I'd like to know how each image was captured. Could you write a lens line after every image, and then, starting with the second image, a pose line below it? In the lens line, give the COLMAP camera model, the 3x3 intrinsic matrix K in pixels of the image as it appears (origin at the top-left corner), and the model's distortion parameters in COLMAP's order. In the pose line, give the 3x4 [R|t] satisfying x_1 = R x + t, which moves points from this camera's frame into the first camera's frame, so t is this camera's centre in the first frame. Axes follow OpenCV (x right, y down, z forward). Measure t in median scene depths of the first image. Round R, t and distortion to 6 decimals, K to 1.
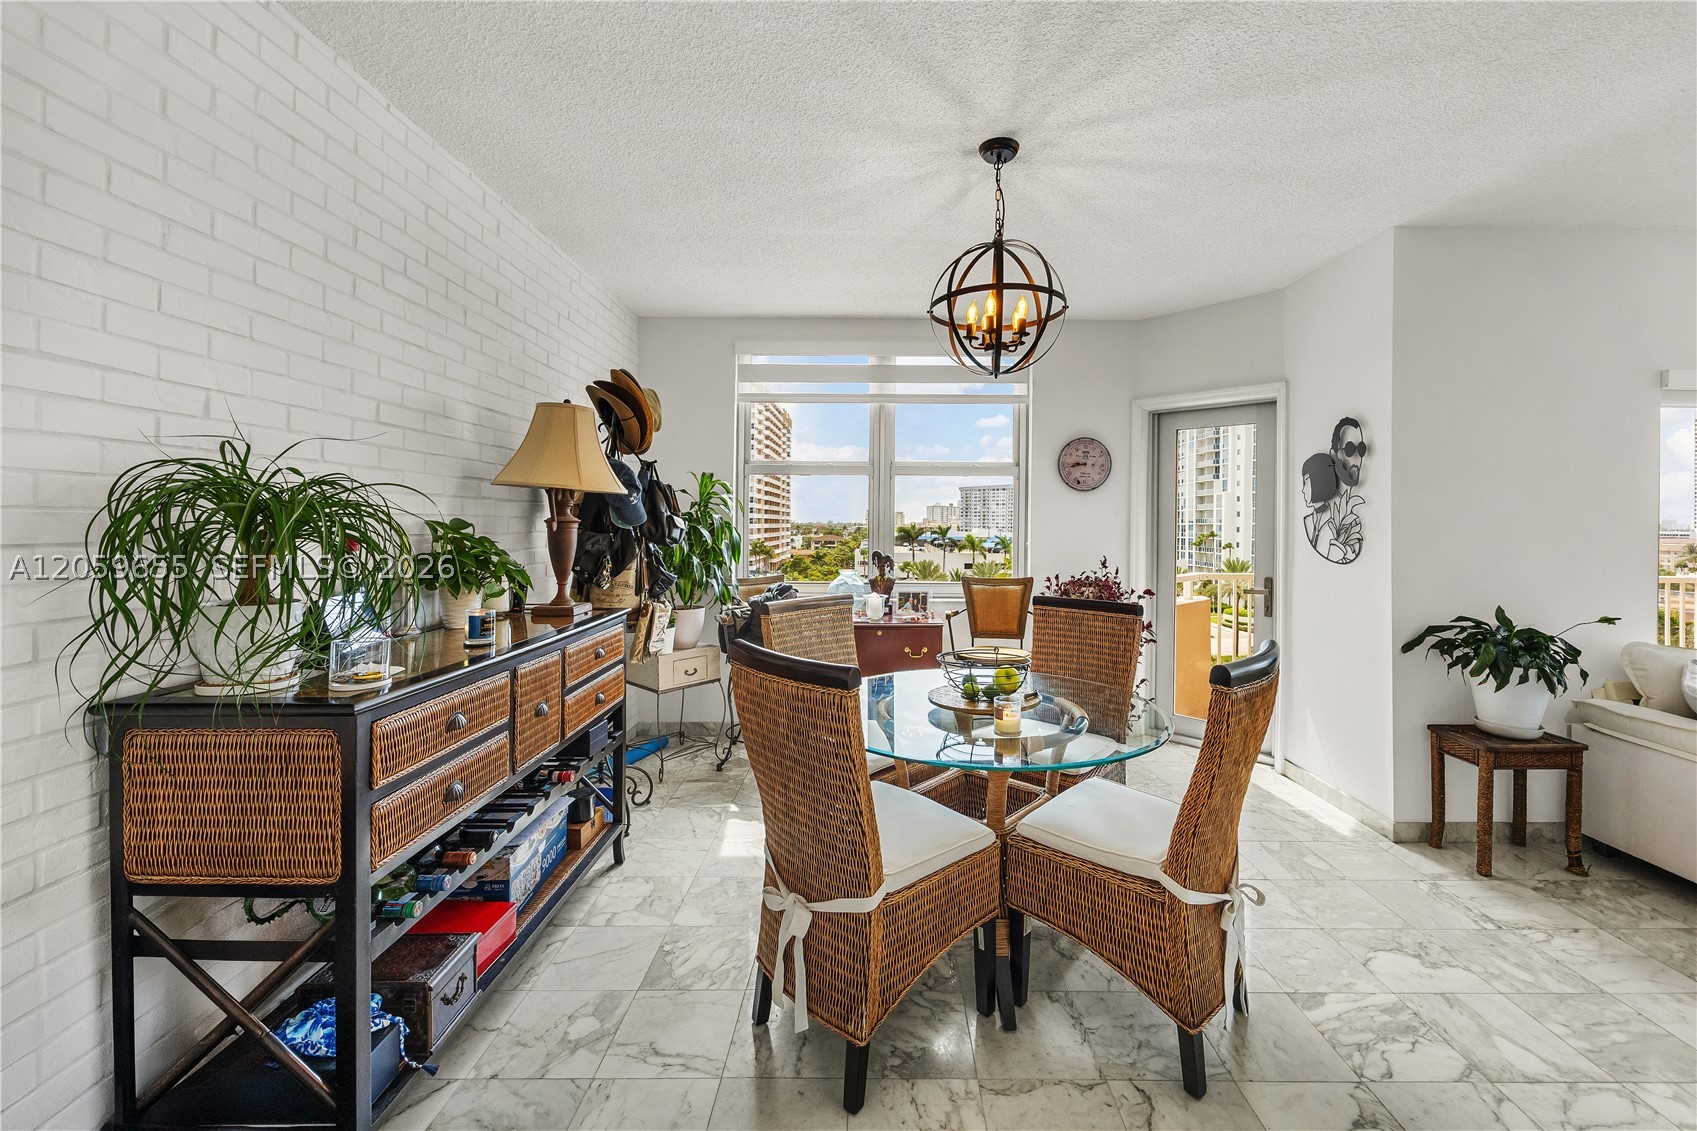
lens RADIAL K [[719.6, 0, 850.7], [0, 719.6, 534.5], [0, 0, 1]] dist [-0.000694, 0.000182]
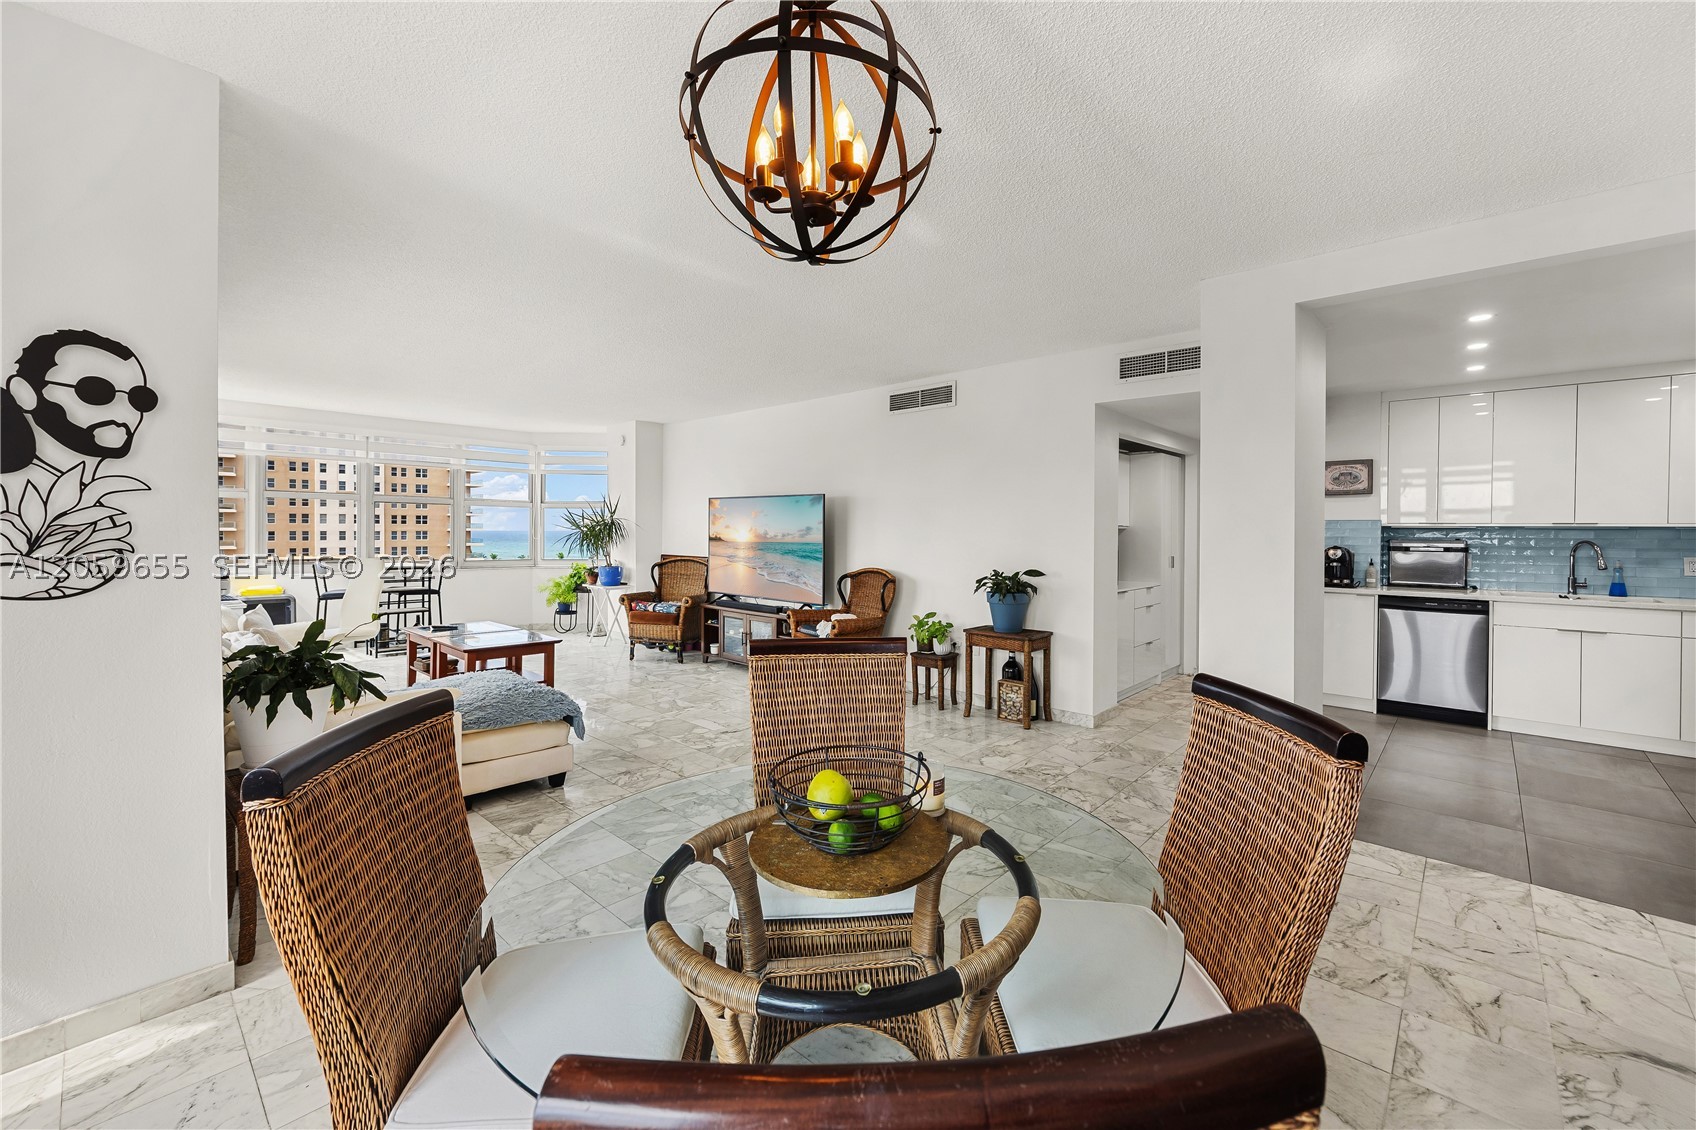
lens RADIAL K [[719.2, 0, 850.2], [0, 719.2, 534.1], [0, 0, 1]] dist [-0.000694, 0.000182]
pose [[-0.764482, -0.016045, 0.644446, -0.116566], [-0.000374, 0.999701, 0.024446, -0.021752], [-0.644645, 0.018448, -0.764259, 1.068370]]
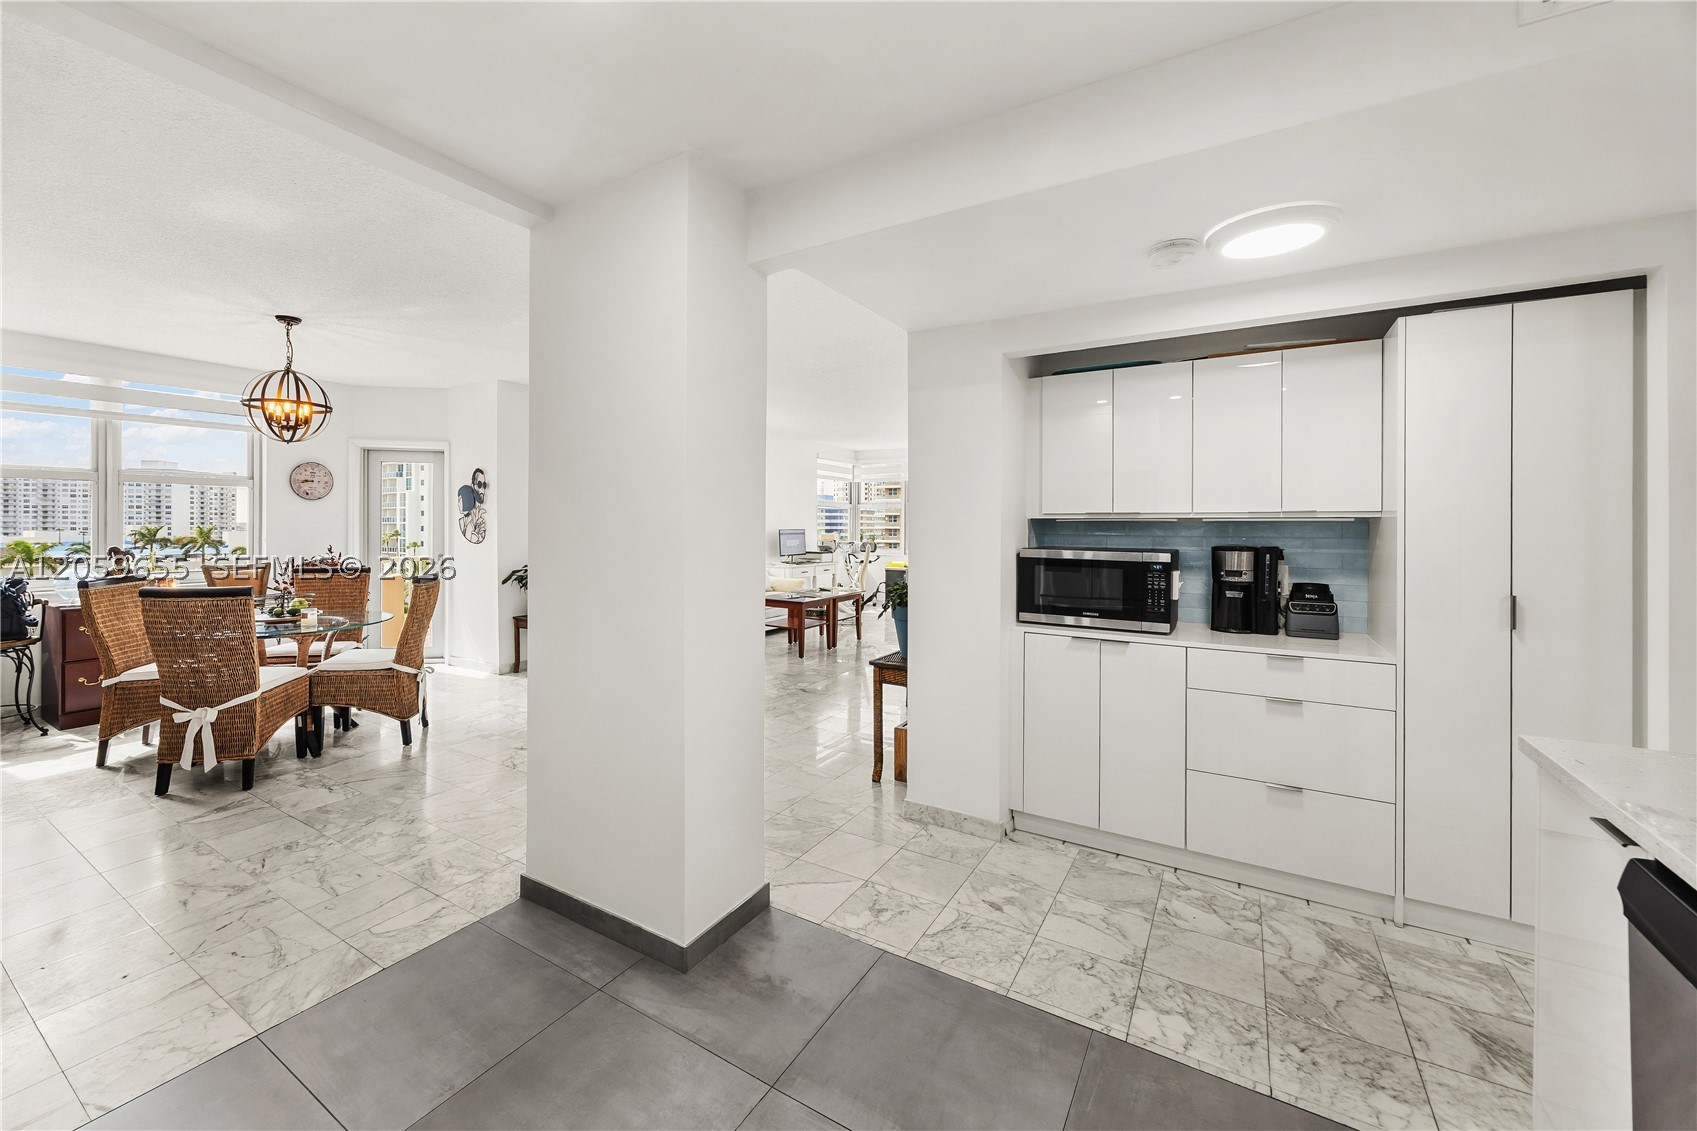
lens RADIAL K [[688.6, 0, 812.5], [0, 688.6, 526.2], [0, 0, 1]] dist [-0.001876, -0.000251]
pose [[0.532579, -0.004964, 0.846366, -0.418662], [0.014305, 0.999893, -0.003137, 0.013446], [-0.846259, 0.013778, 0.532593, -0.779502]]
